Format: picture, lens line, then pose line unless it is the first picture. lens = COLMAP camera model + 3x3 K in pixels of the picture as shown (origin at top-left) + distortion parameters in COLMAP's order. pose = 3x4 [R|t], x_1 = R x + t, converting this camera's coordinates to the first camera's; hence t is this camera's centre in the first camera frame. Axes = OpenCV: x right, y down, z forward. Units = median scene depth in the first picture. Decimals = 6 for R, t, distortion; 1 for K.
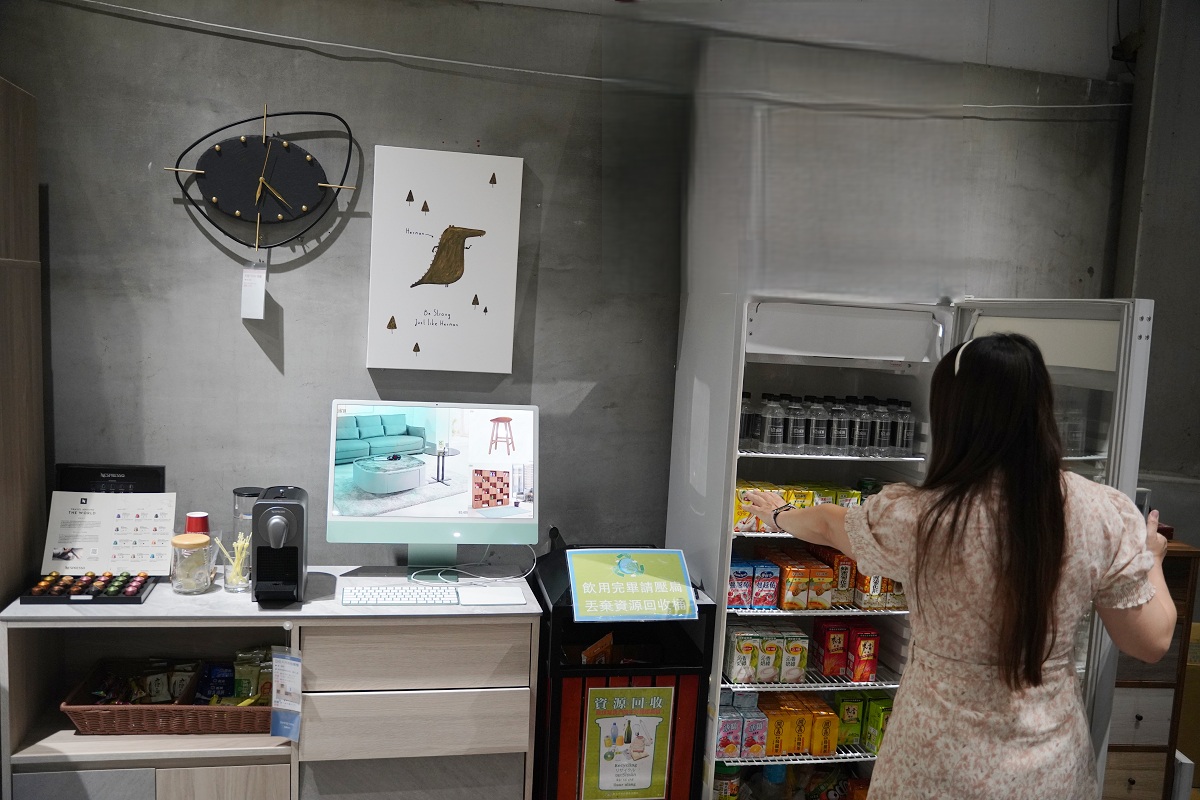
lens RADIAL K [[979.7, 0, 602.6], [0, 979.7, 404.3], [0, 0, 1]] dist [-0.070661, 0.064210]
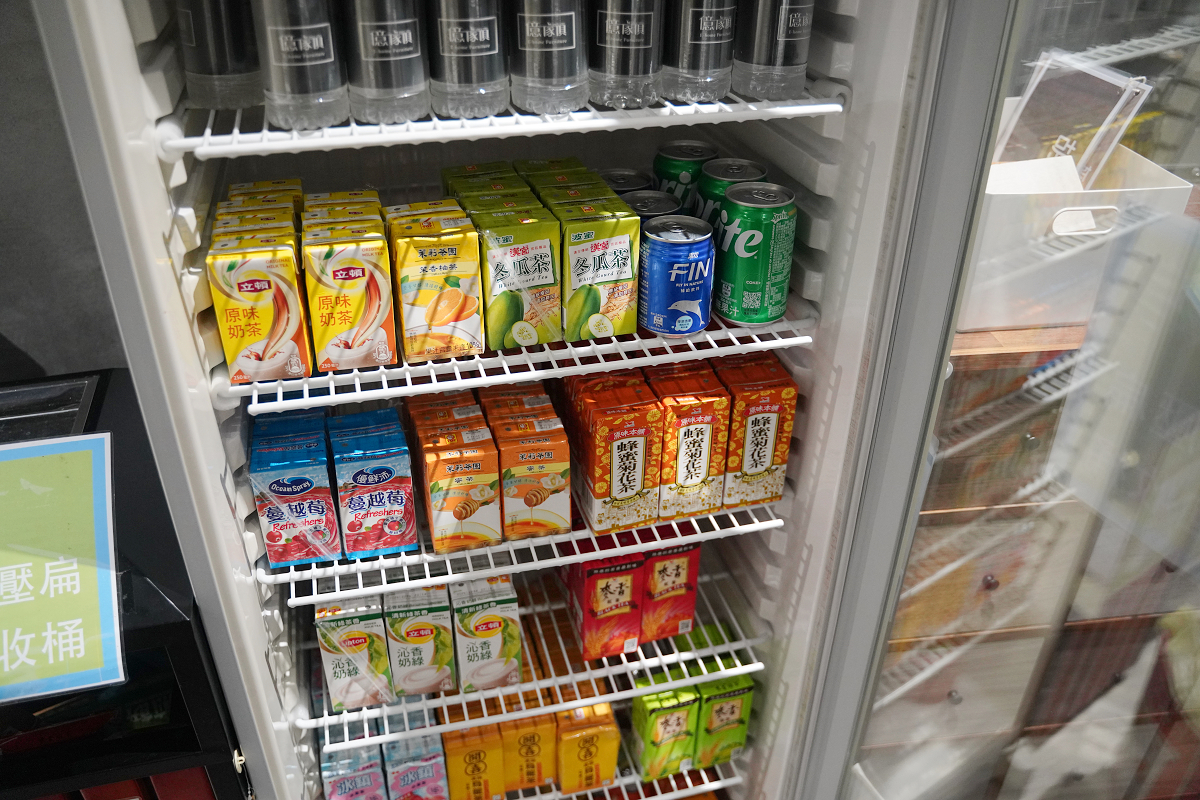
lens RADIAL K [[979.7, 0, 600.4], [0, 979.7, 396.8], [0, 0, 1]] dist [-0.070661, 0.064210]
pose [[0.995094, -0.084855, 0.050861, 0.232853], [0.052027, 0.886139, 0.460490, -0.004401], [-0.084145, -0.455585, 0.886207, 0.700675]]
